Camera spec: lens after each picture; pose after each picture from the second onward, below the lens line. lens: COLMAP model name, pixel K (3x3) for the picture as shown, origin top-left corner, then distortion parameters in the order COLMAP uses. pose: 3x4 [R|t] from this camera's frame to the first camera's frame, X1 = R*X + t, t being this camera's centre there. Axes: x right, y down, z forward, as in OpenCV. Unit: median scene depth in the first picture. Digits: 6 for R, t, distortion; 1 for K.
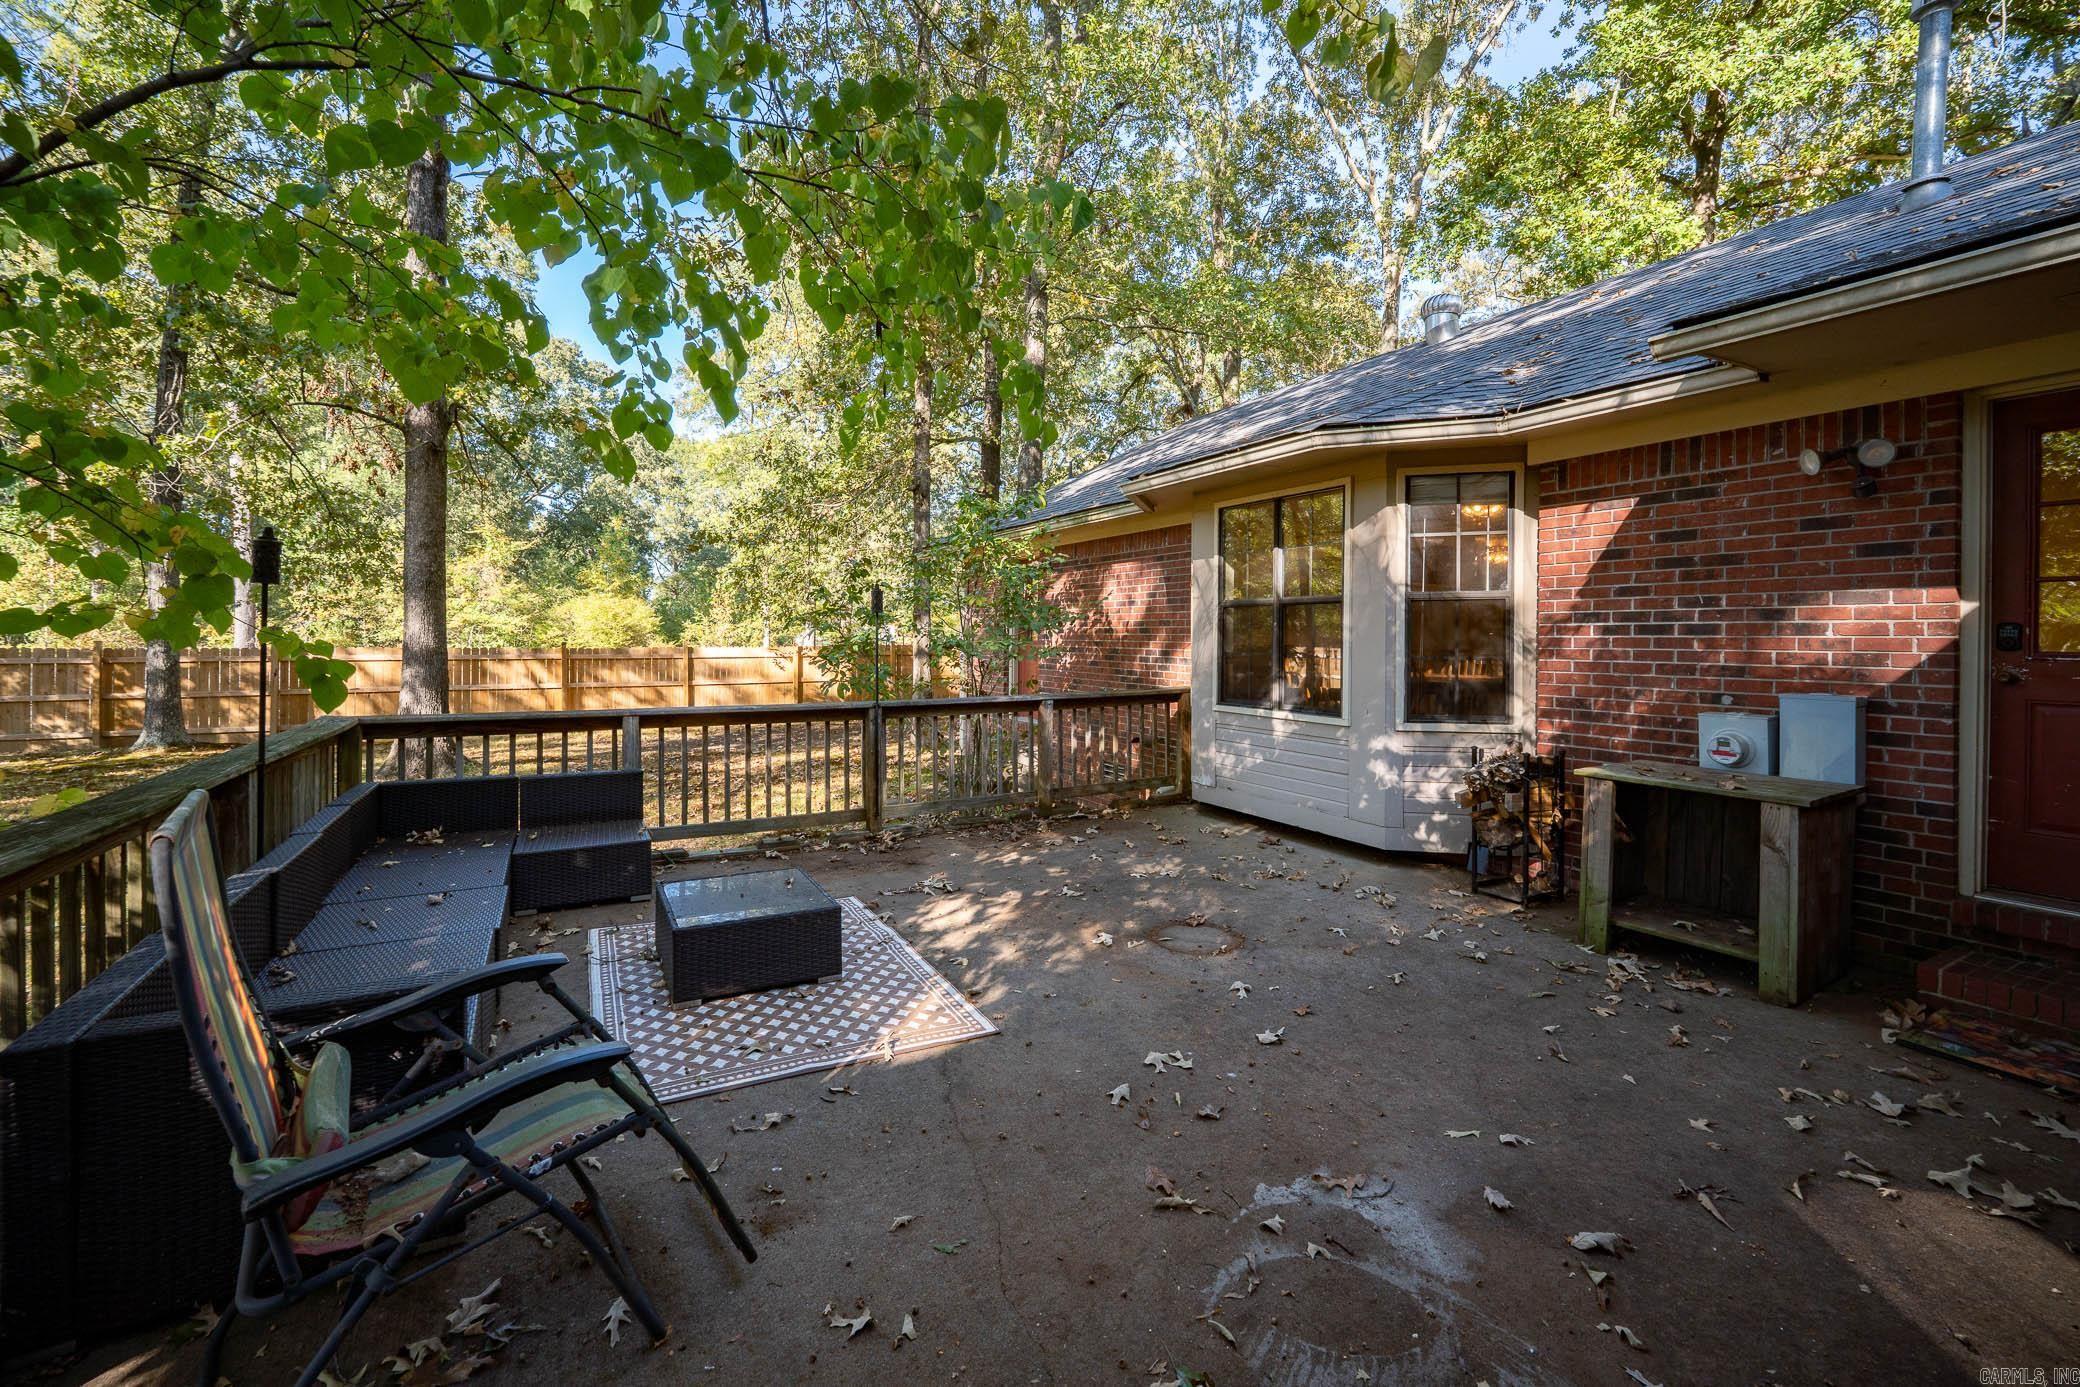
lens RADIAL K [[845.4, 0, 1055.5], [0, 845.4, 681.5], [0, 0, 1]] dist [-0.001168, -0.000077]
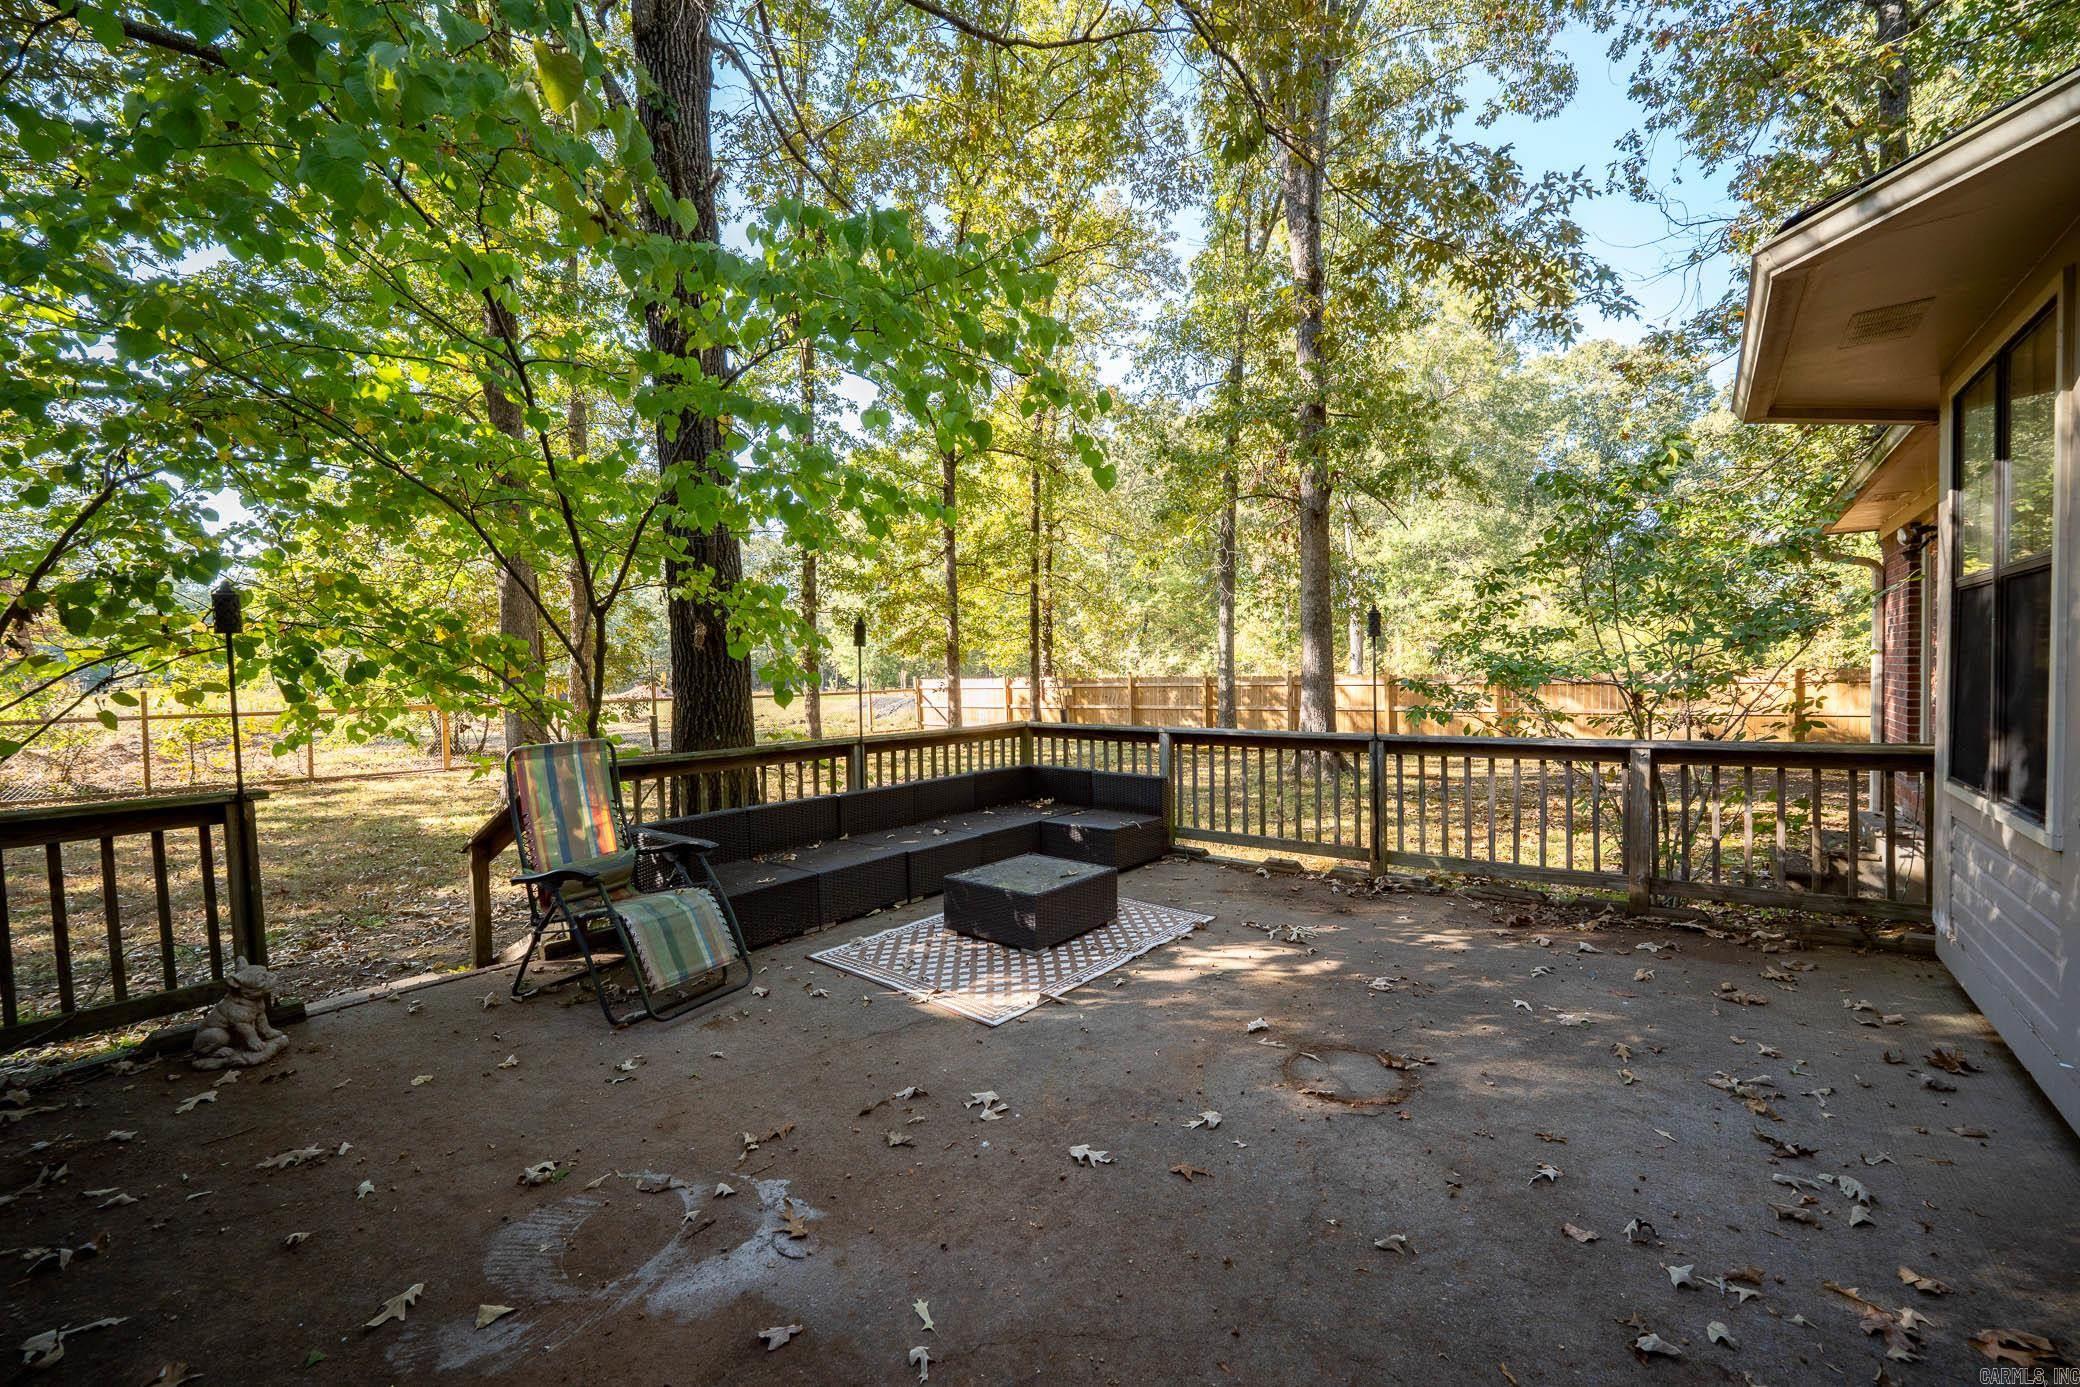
lens RADIAL K [[845.4, 0, 1055.5], [0, 845.4, 681.5], [0, 0, 1]] dist [-0.001168, -0.000077]
pose [[0.380927, -0.001774, -0.924604, 0.806131], [-0.024918, 0.999615, -0.012184, -0.020589], [0.924269, 0.027680, 0.380736, 0.524172]]
